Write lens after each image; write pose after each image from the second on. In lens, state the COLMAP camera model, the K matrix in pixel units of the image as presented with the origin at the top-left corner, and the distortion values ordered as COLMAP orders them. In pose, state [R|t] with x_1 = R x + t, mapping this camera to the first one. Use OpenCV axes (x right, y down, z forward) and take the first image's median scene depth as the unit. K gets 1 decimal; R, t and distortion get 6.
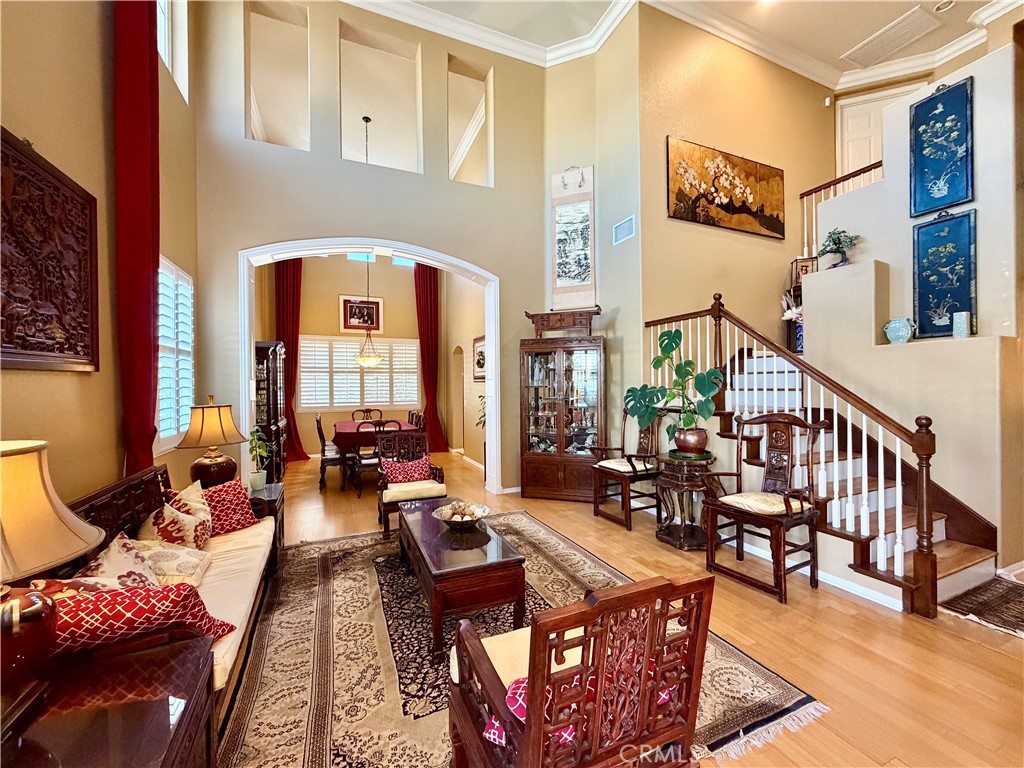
lens RADIAL K [[408.7, 0, 509.2], [0, 408.7, 385.6], [0, 0, 1]] dist [-0.000348, -0.000420]
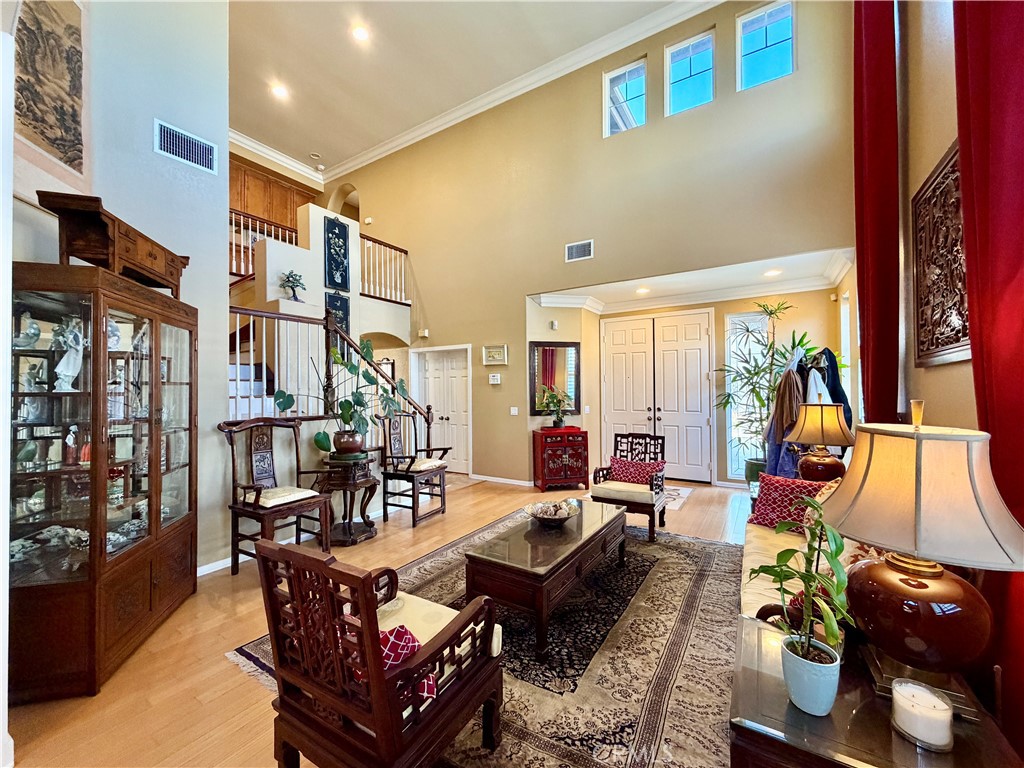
lens RADIAL K [[408.7, 0, 509.2], [0, 408.7, 385.6], [0, 0, 1]] dist [-0.000348, -0.000420]
pose [[-0.565292, 0.021512, 0.824610, -0.755085], [0.014690, 0.999764, -0.016011, 0.009766], [-0.824760, 0.003063, -0.565475, 1.380500]]
